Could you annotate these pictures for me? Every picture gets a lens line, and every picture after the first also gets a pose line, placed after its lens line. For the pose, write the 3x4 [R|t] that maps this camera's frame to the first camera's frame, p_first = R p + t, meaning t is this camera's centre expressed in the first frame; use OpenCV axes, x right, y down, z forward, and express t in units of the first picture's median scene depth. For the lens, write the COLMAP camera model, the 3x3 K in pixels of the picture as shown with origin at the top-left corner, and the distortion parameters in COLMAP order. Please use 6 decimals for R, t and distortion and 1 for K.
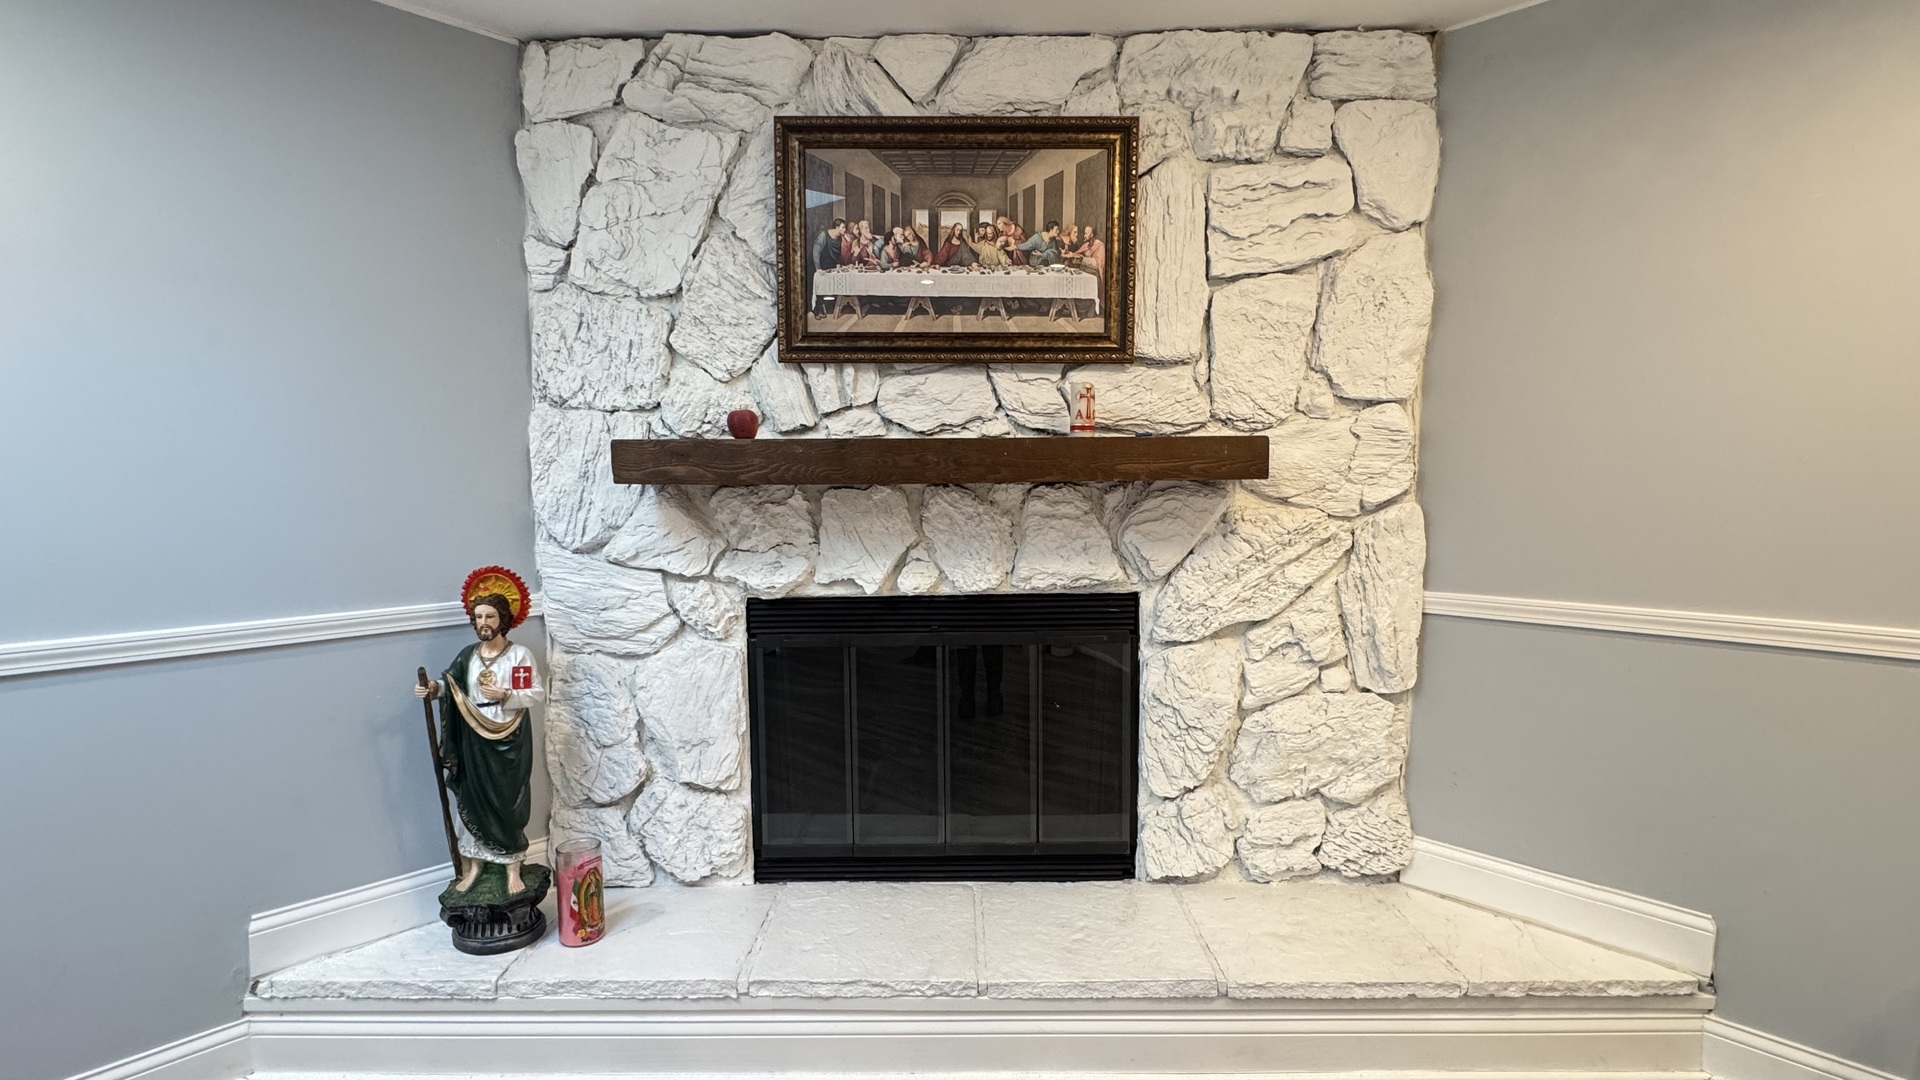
lens RADIAL K [[893.5, 0, 960.0], [0, 893.5, 540.0], [0, 0, 1]] dist [-0.002876, 0.000126]
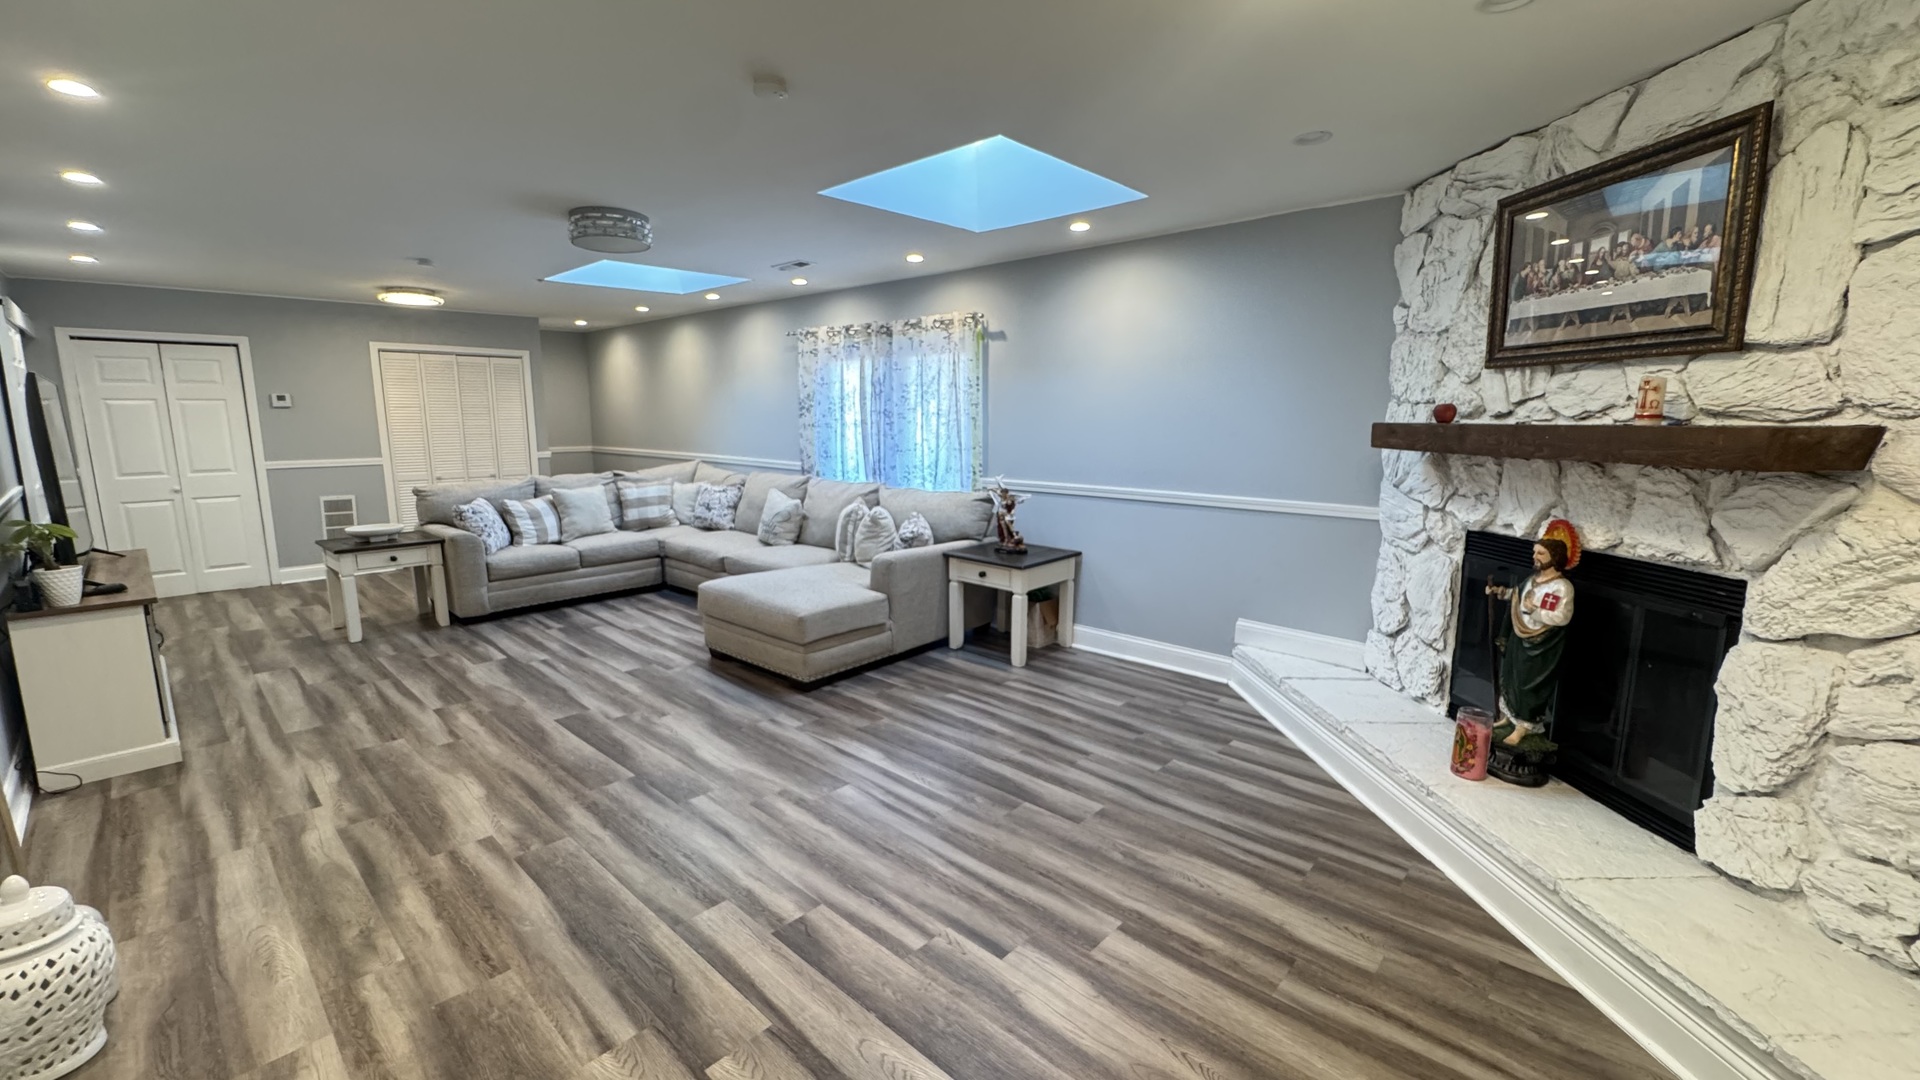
lens RADIAL K [[768.6, 0, 960.0], [0, 768.6, 540.0], [0, 0, 1]] dist [-0.002429, -0.000095]
pose [[0.052226, 0.162852, -0.985267, 1.037669], [-0.081217, 0.984038, 0.158343, -0.052422], [0.995327, 0.071750, 0.064618, 0.078458]]
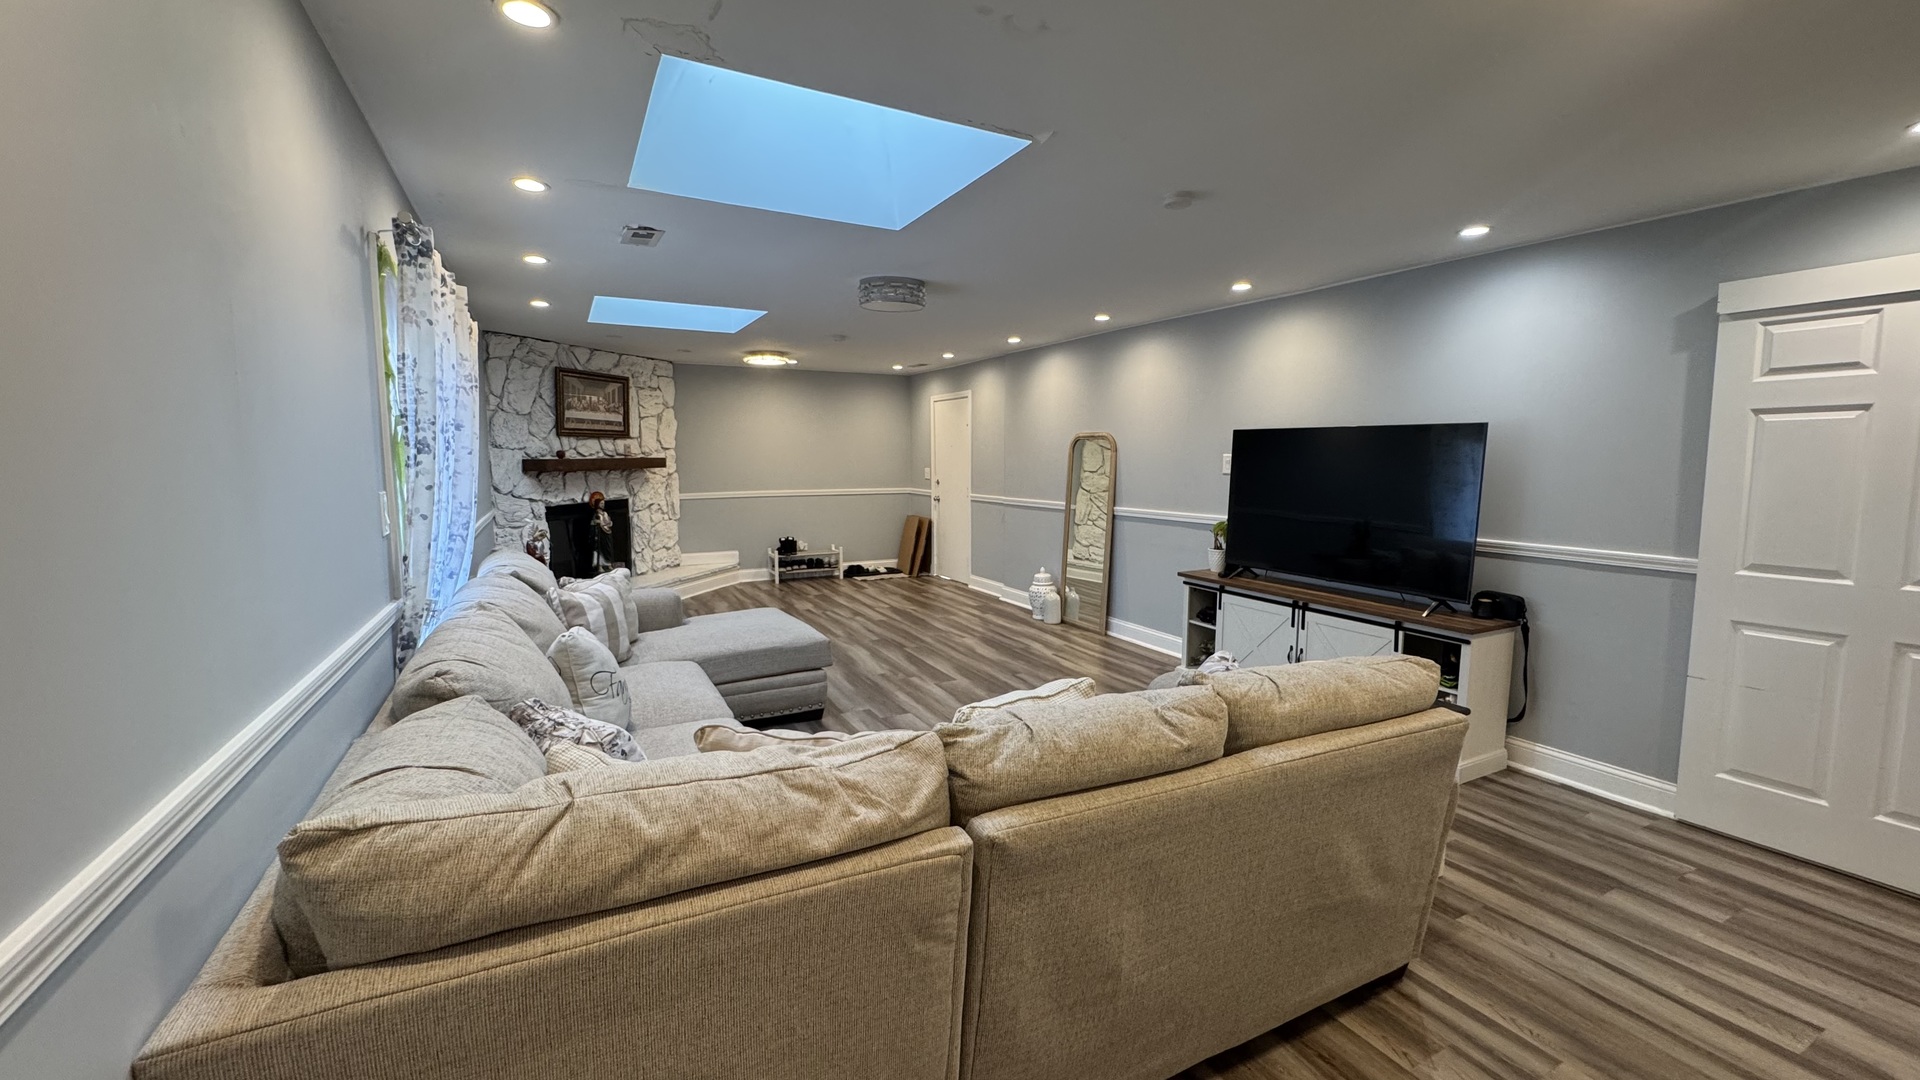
lens RADIAL K [[757.1, 0, 960.0], [0, 757.1, 540.0], [0, 0, 1]] dist [-0.002494, -0.000041]
pose [[0.279178, -0.105679, 0.954406, -2.594232], [0.077126, 0.993182, 0.087412, 0.064500], [-0.957137, 0.049206, 0.285425, -1.298391]]
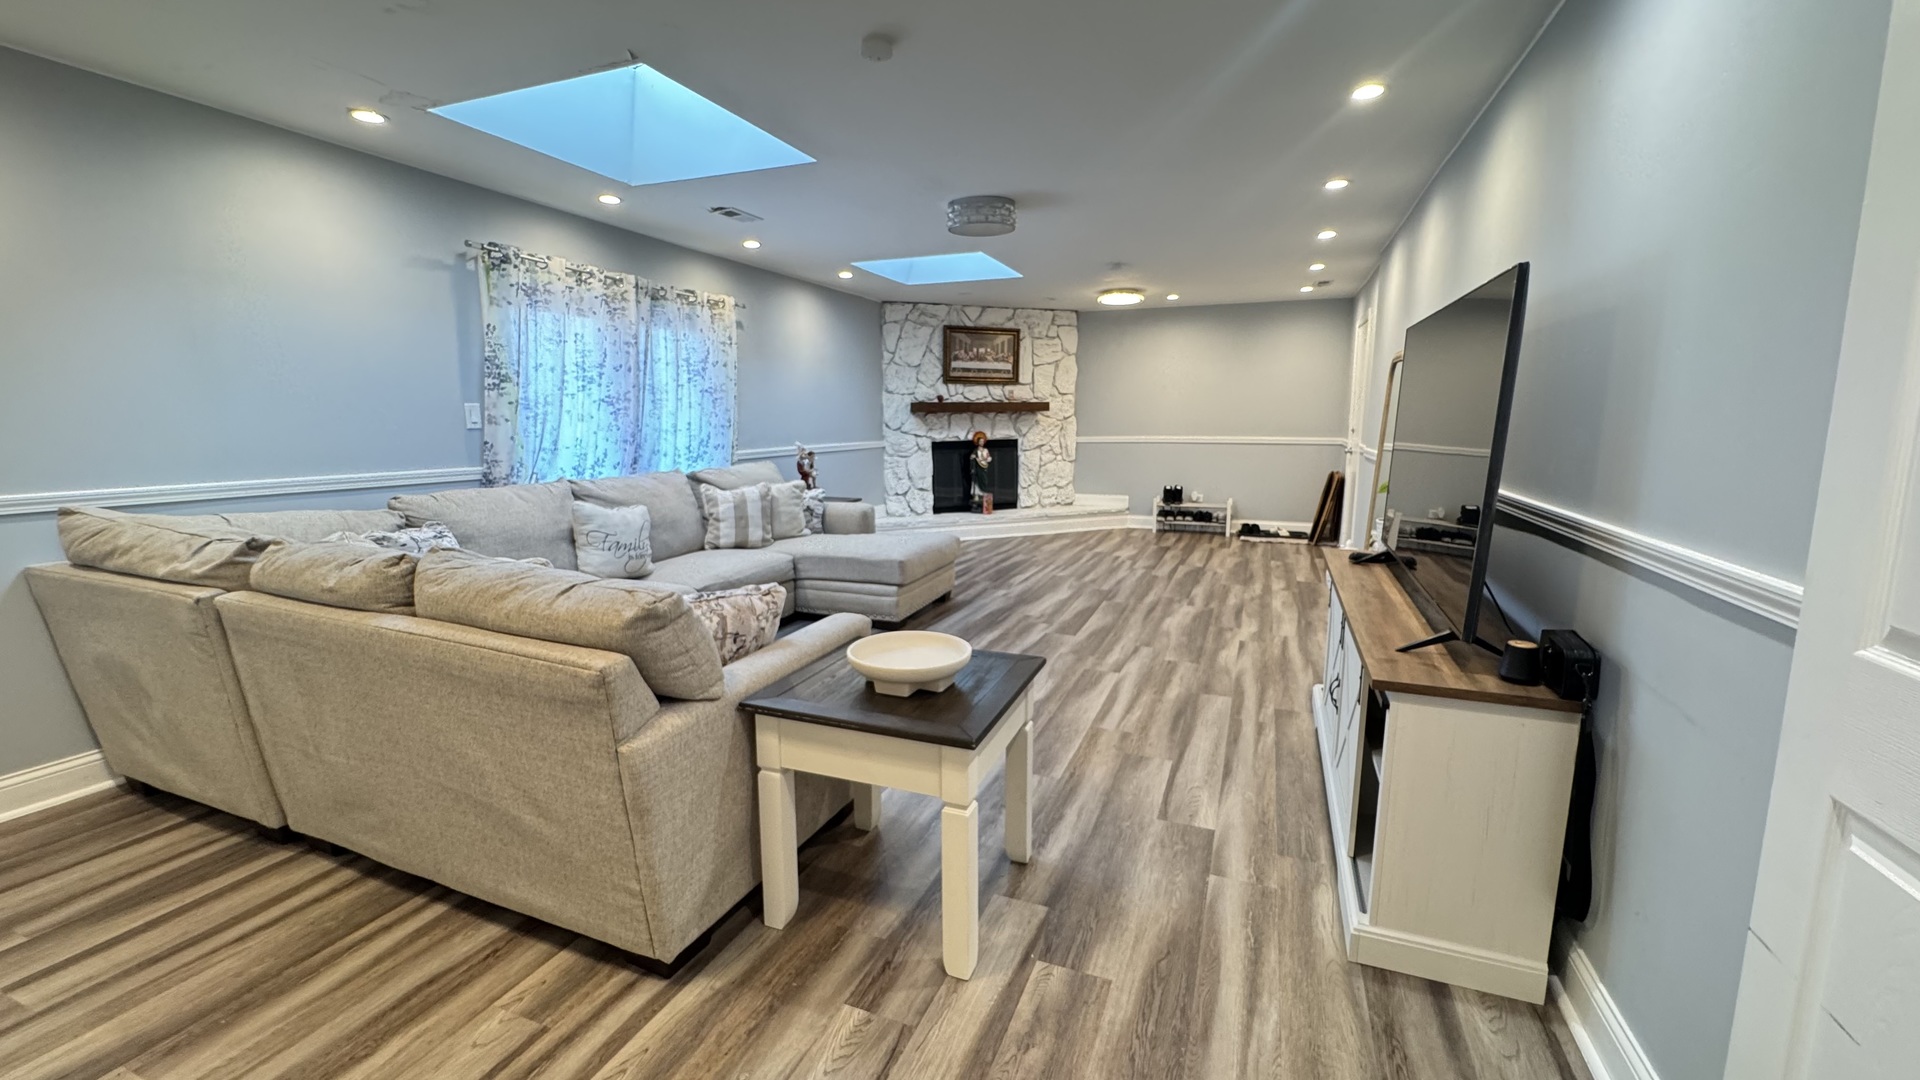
lens RADIAL K [[768.6, 0, 960.0], [0, 768.6, 540.0], [0, 0, 1]] dist [-0.002429, -0.000095]
pose [[0.913255, -0.068424, 0.401601, -1.616164], [0.036740, 0.995610, 0.086083, 0.222701], [-0.405728, -0.063861, 0.911760, -2.336427]]
